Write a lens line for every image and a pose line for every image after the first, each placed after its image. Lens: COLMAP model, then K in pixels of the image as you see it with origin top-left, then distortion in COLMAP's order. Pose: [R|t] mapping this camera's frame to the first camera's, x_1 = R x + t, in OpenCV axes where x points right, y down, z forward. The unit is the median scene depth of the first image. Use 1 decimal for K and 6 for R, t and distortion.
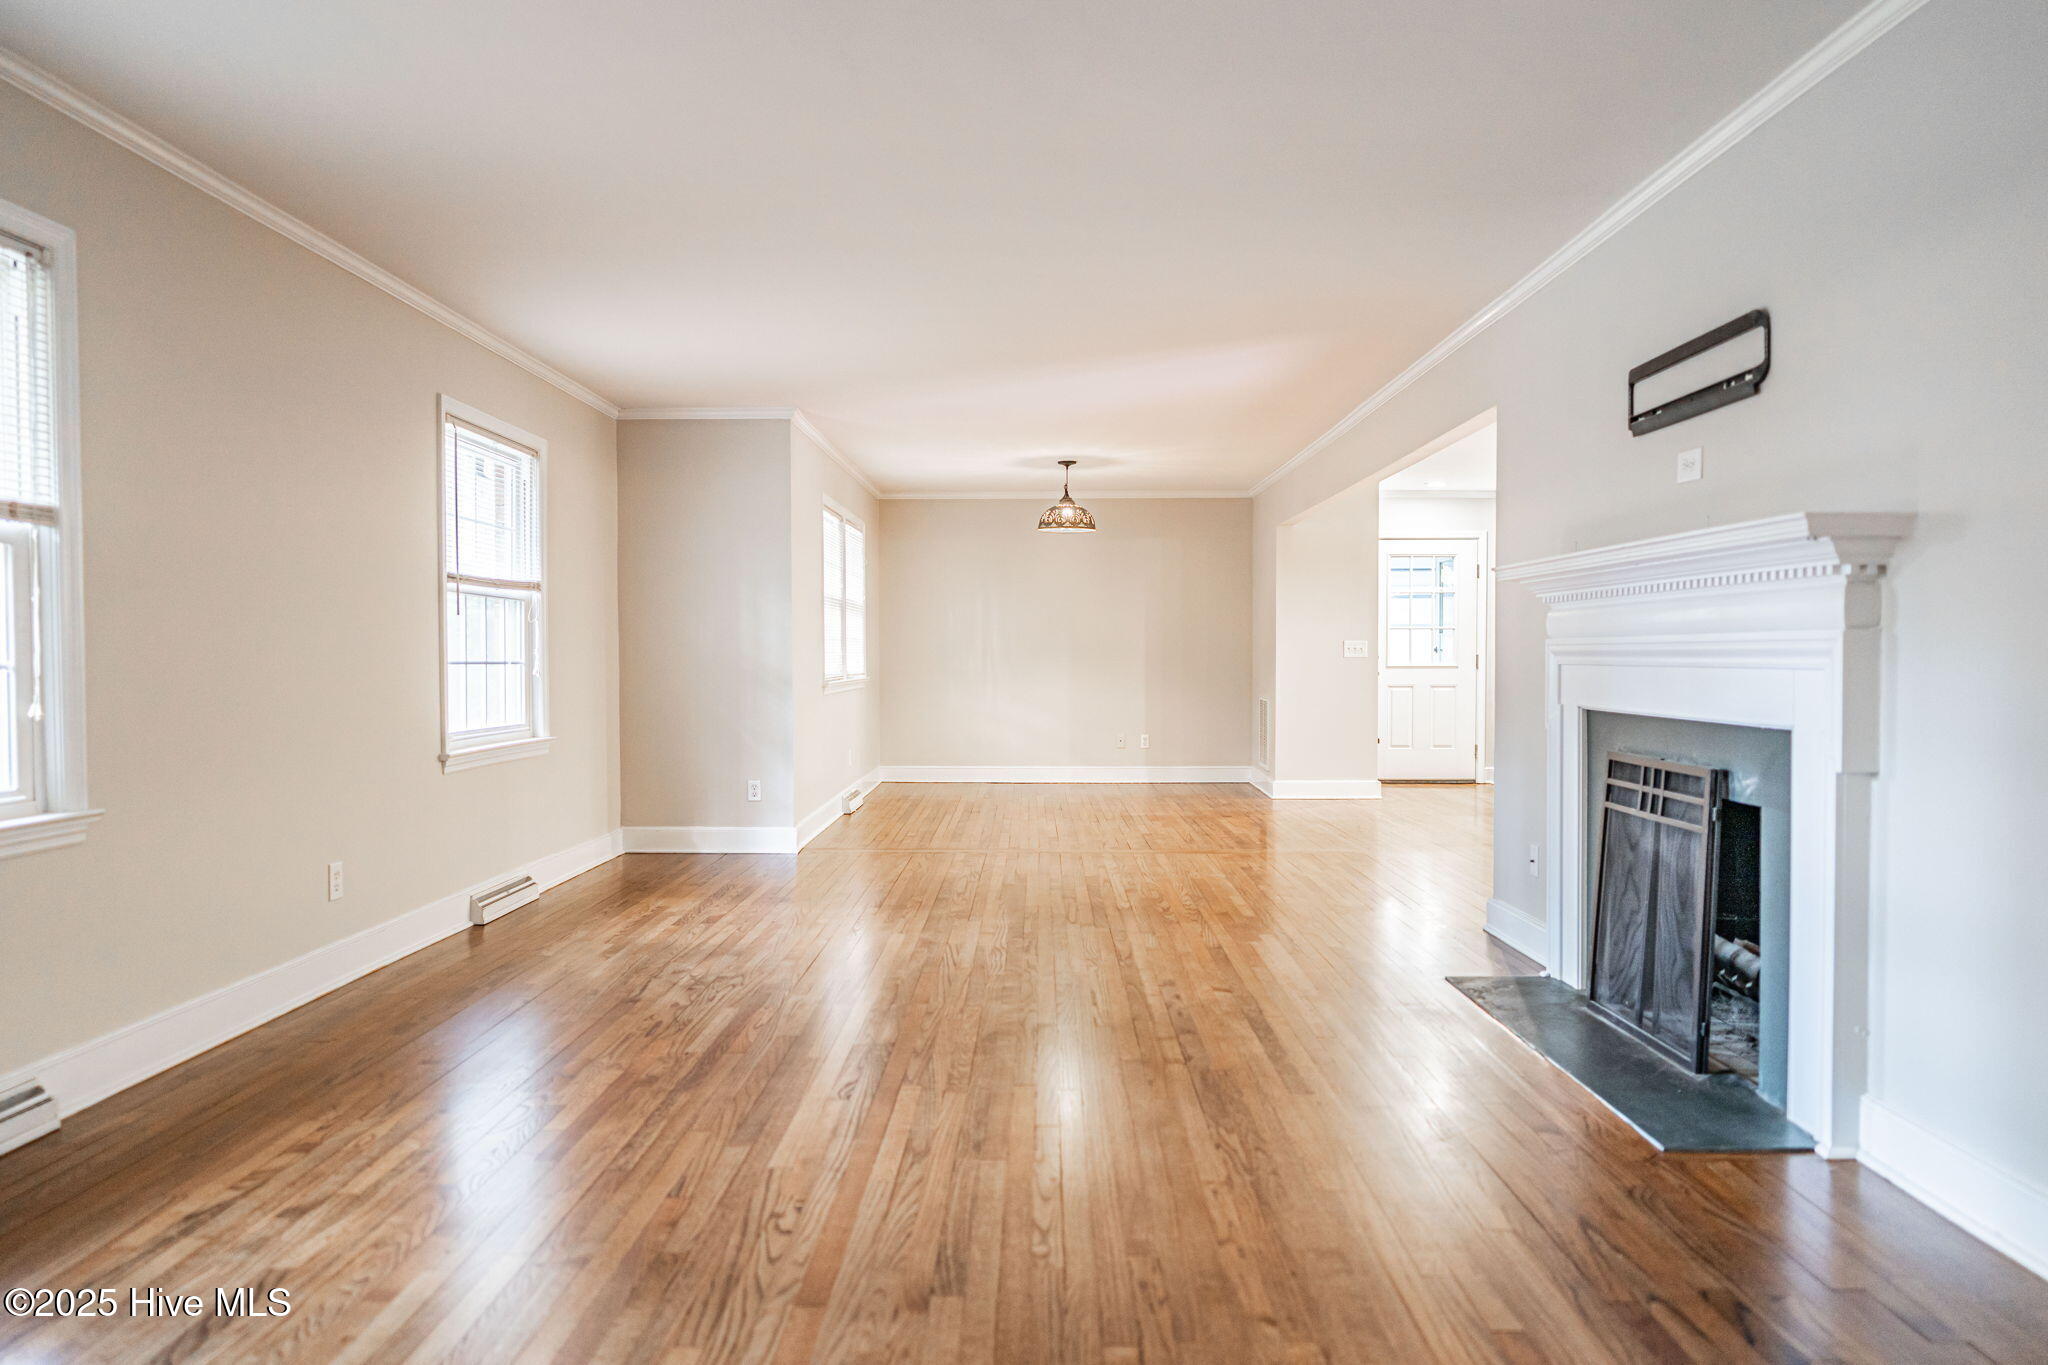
lens RADIAL K [[1367.3, 0, 996.8], [0, 1367.3, 687.7], [0, 0, 1]] dist [-0.001809, -0.000807]
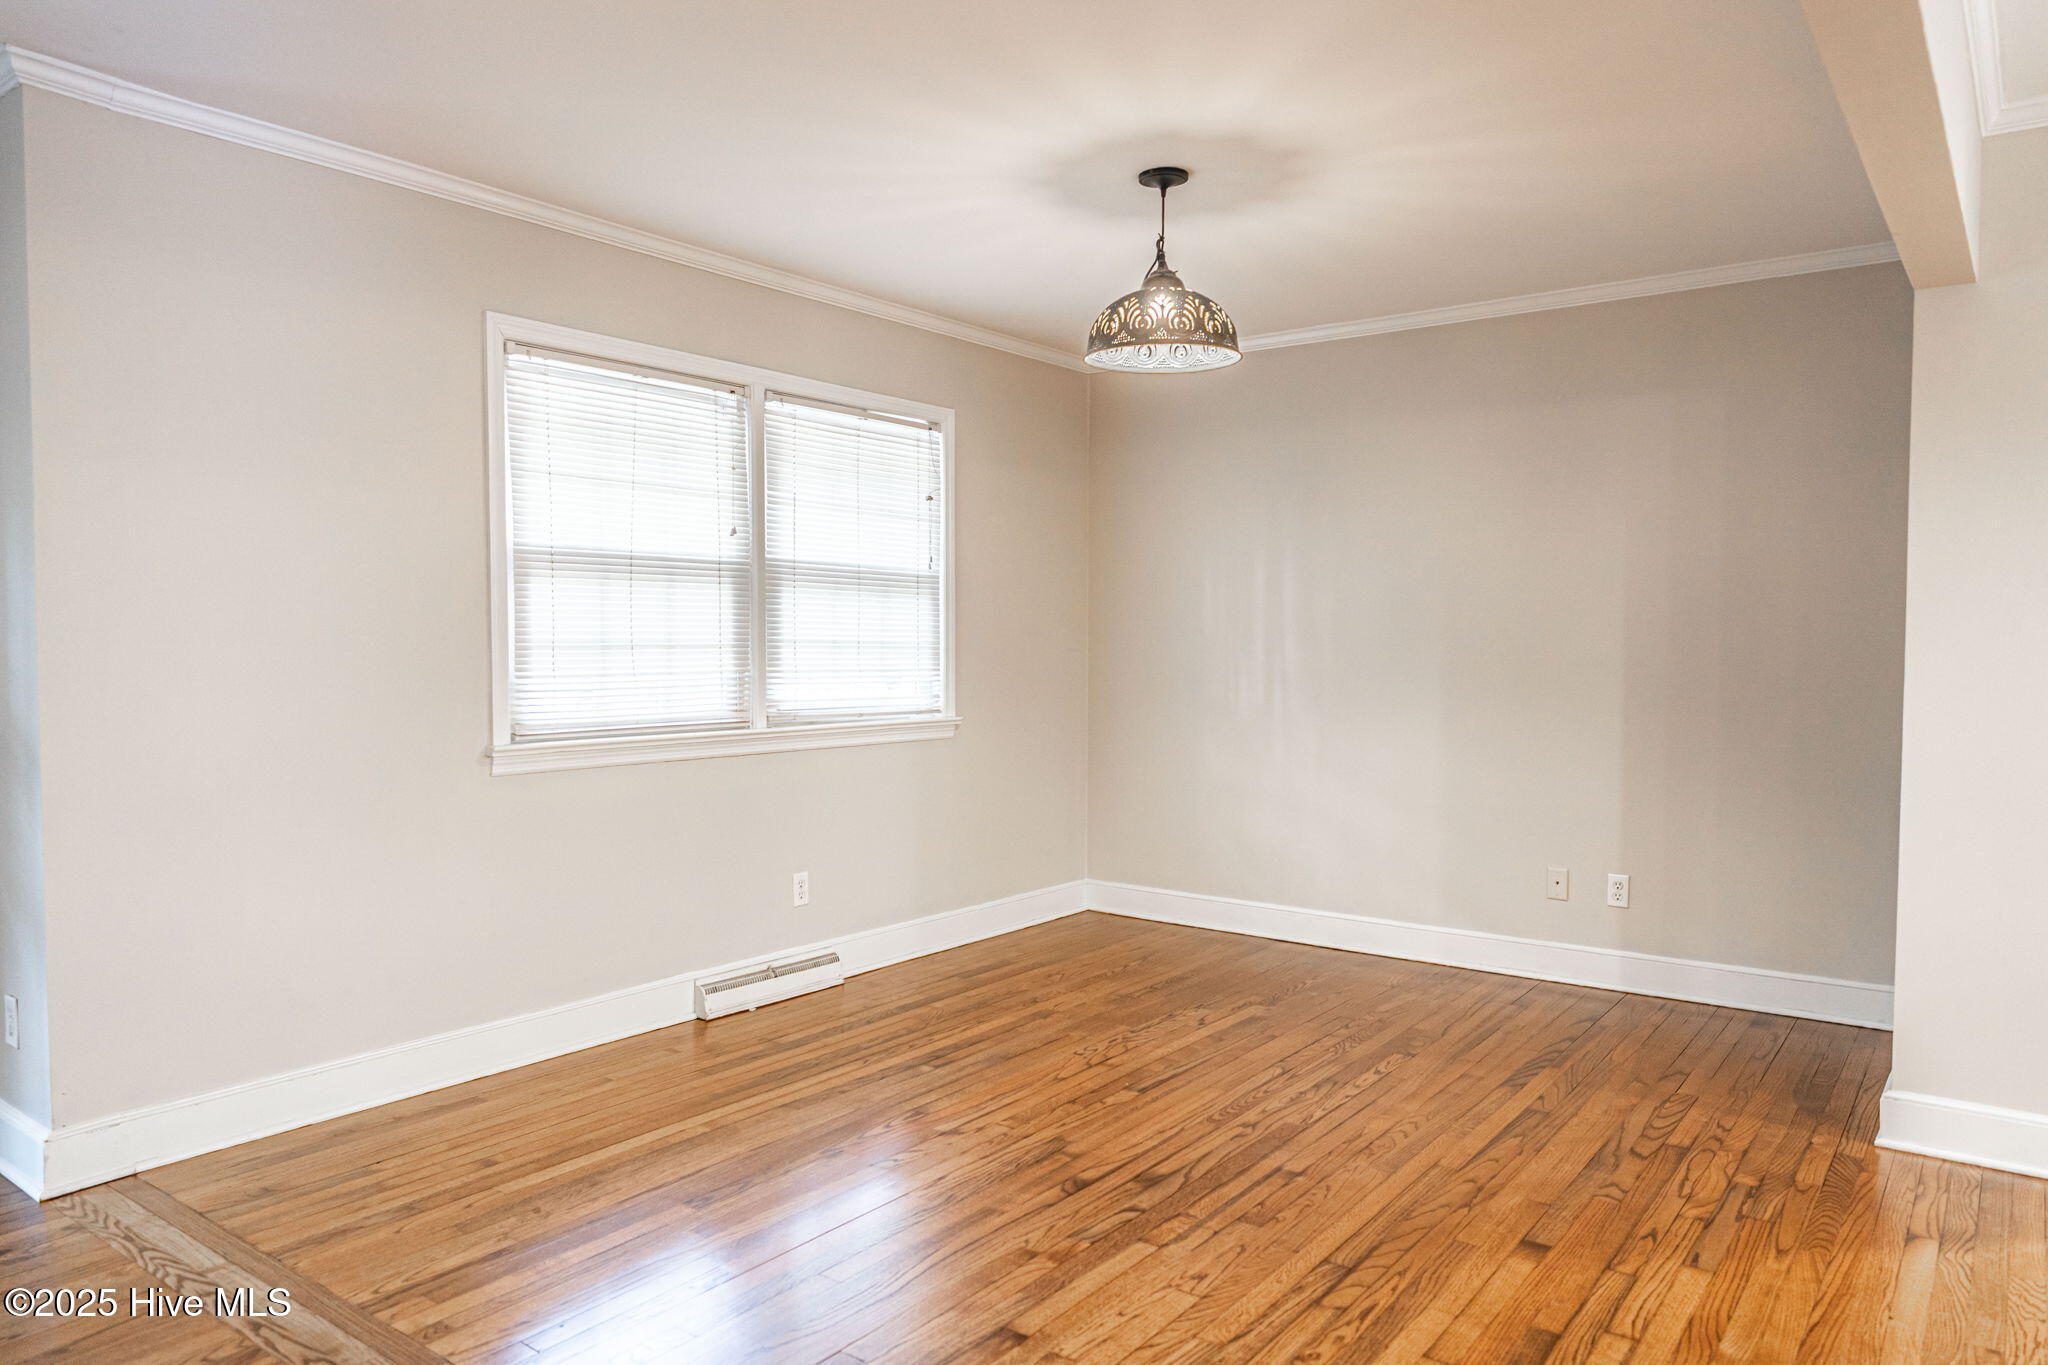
lens RADIAL K [[1367.3, 0, 996.8], [0, 1367.3, 687.7], [0, 0, 1]] dist [-0.001809, -0.000807]
pose [[0.809397, 0.029557, -0.586517, 0.215495], [-0.022804, 0.999561, 0.018903, -0.028165], [0.586818, -0.001925, 0.809716, 0.603625]]
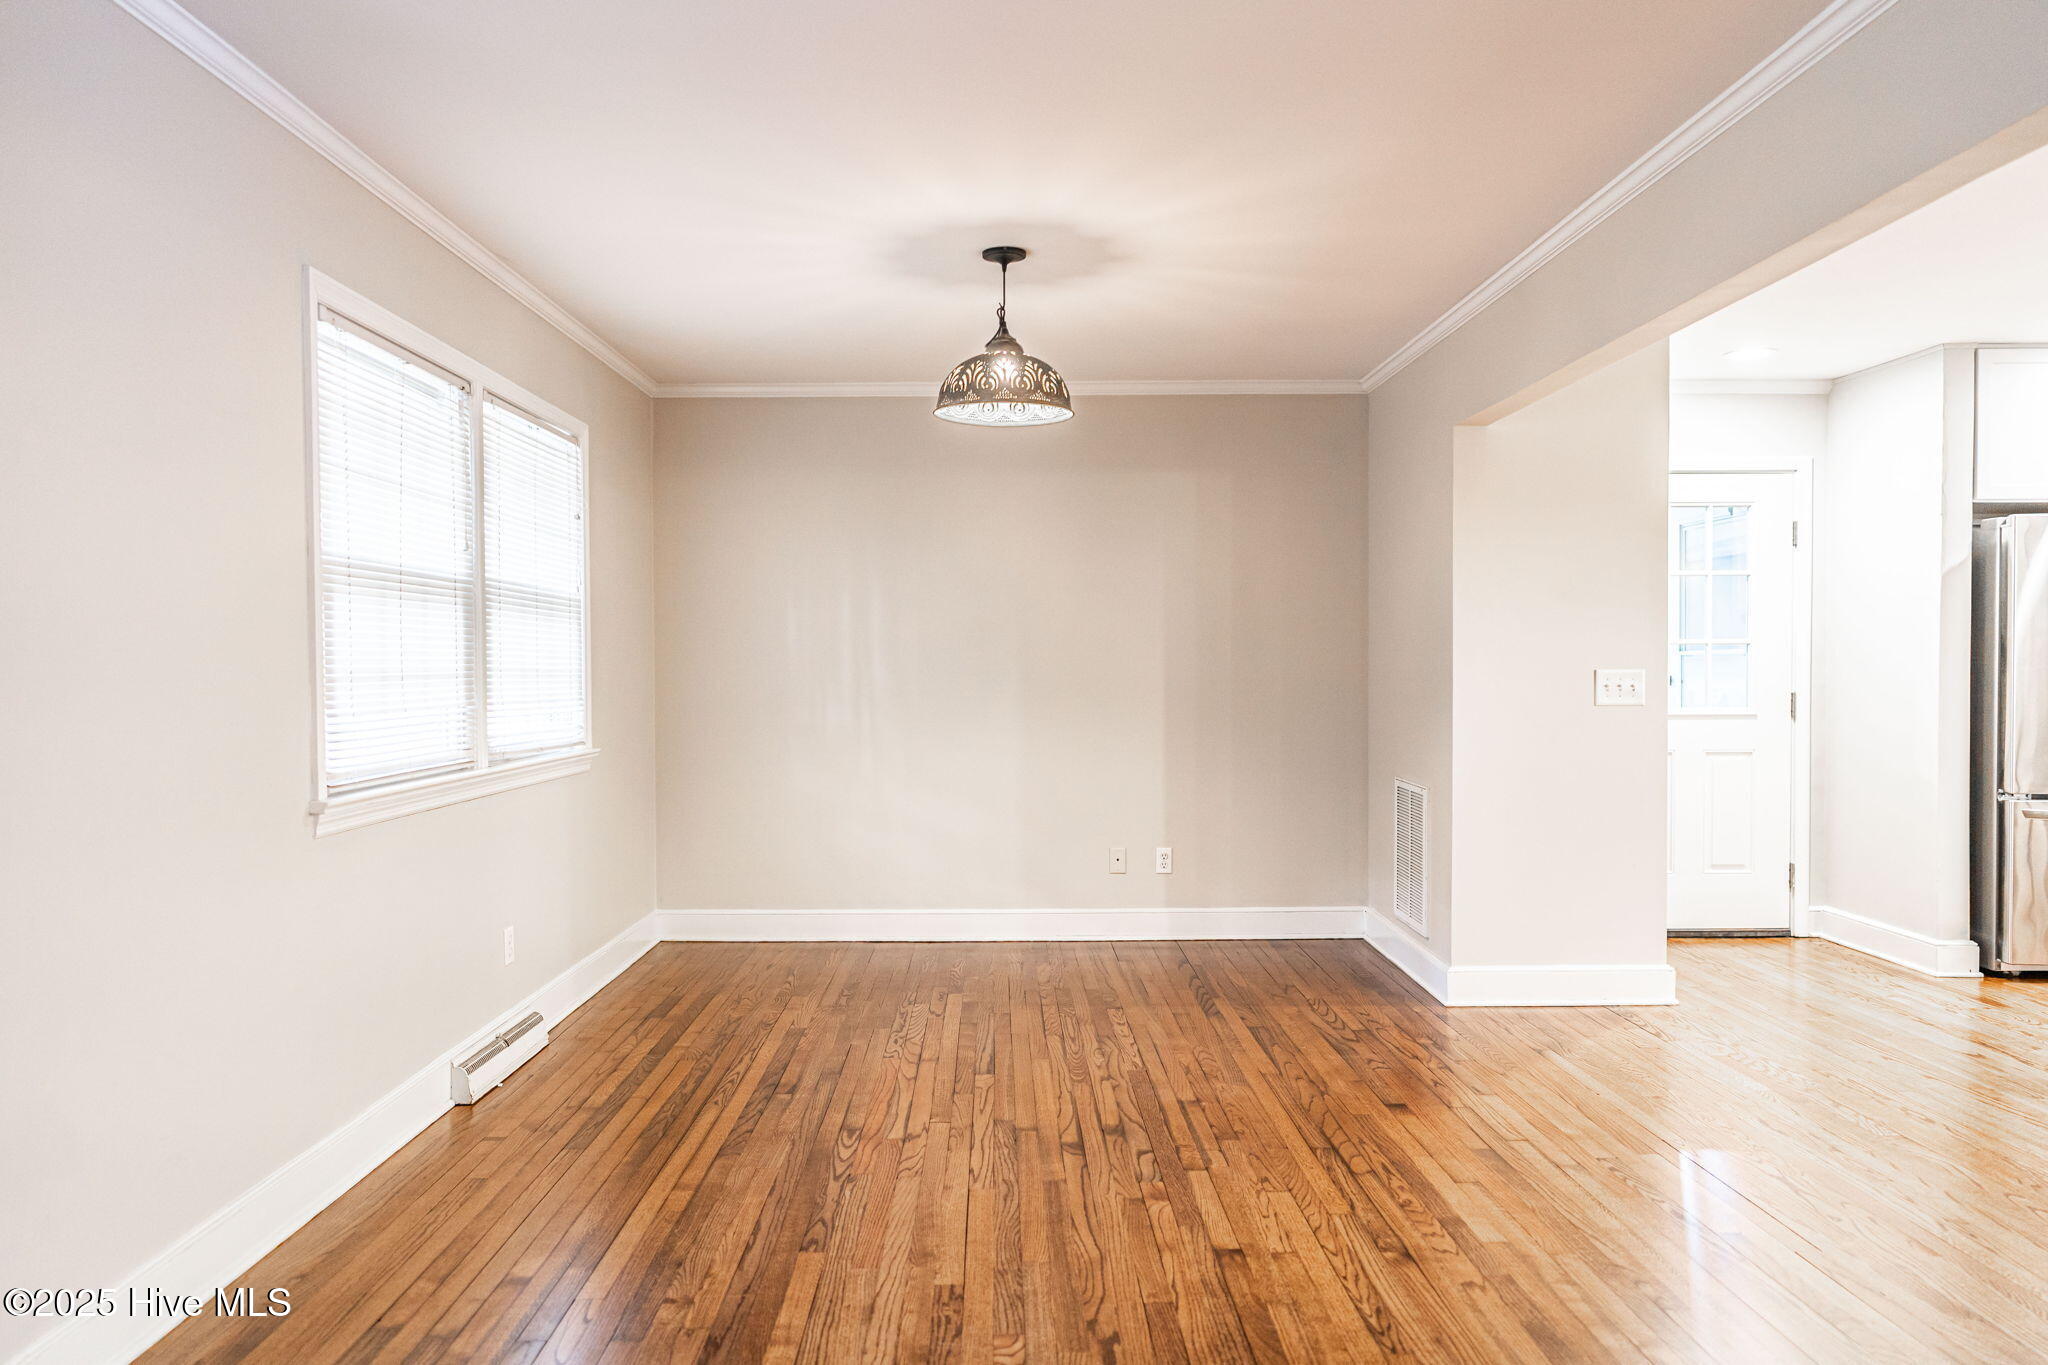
lens RADIAL K [[1367.3, 0, 996.8], [0, 1367.3, 687.7], [0, 0, 1]] dist [-0.001809, -0.000807]
pose [[0.999777, -0.002819, 0.020941, 0.036009], [0.003008, 0.999955, -0.008955, -0.024140], [-0.020915, 0.009016, 0.999741, 0.522069]]
